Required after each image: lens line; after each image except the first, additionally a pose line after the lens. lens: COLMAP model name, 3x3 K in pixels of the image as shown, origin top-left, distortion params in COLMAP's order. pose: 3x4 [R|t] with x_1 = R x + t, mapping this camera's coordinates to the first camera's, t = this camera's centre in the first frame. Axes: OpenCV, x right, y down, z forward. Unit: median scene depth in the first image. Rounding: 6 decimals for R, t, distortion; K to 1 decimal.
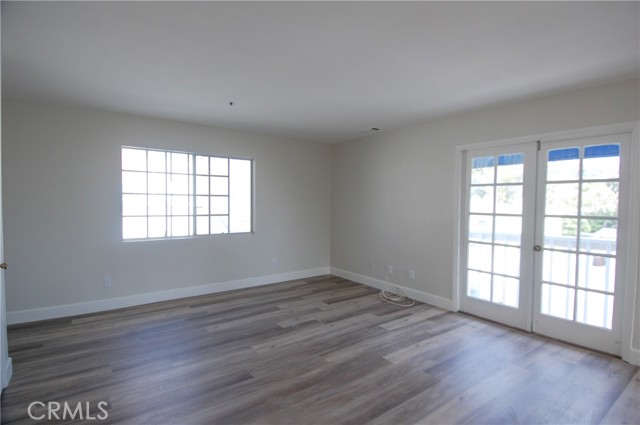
lens RADIAL K [[332.8, 0, 339.7], [0, 332.8, 211.2], [0, 0, 1]] dist [0.011205, -0.005422]
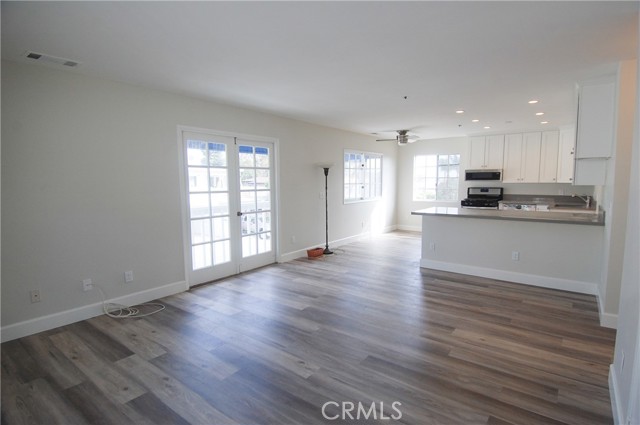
lens RADIAL K [[332.8, 0, 319.8], [0, 332.8, 212.6], [0, 0, 1]] dist [0.011205, -0.005422]
pose [[-0.247869, -0.101548, 0.963457, -0.824887], [0.033824, 0.992978, 0.113362, -0.041534], [-0.968203, 0.060687, -0.242694, 0.972280]]
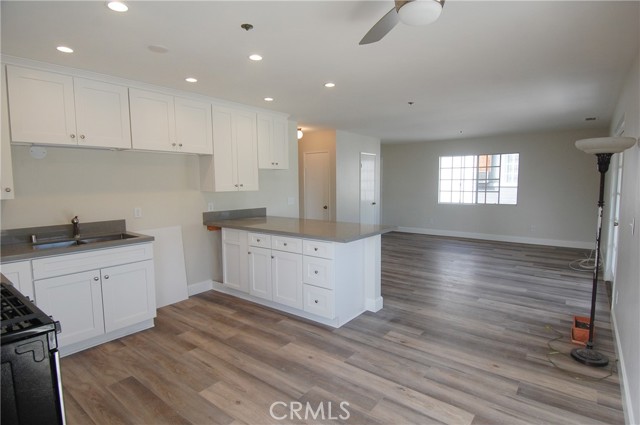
lens RADIAL K [[332.8, 0, 319.3], [0, 332.8, 215.4], [0, 0, 1]] dist [0.011205, -0.005422]
pose [[0.215205, 0.088534, -0.972548, 1.382356], [-0.020239, 0.996073, 0.086197, 0.005377], [0.976359, 0.001133, 0.216151, -0.203318]]
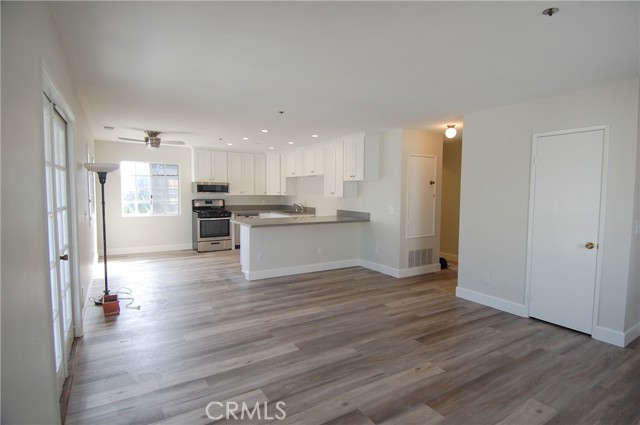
lens RADIAL K [[332.8, 0, 334.9], [0, 332.8, 216.3], [0, 0, 1]] dist [0.011205, -0.005422]
pose [[-0.994771, -0.026528, 0.098626, -0.054534], [-0.016223, 0.994460, 0.103857, -0.055841], [-0.100835, 0.101714, -0.989690, 1.565465]]
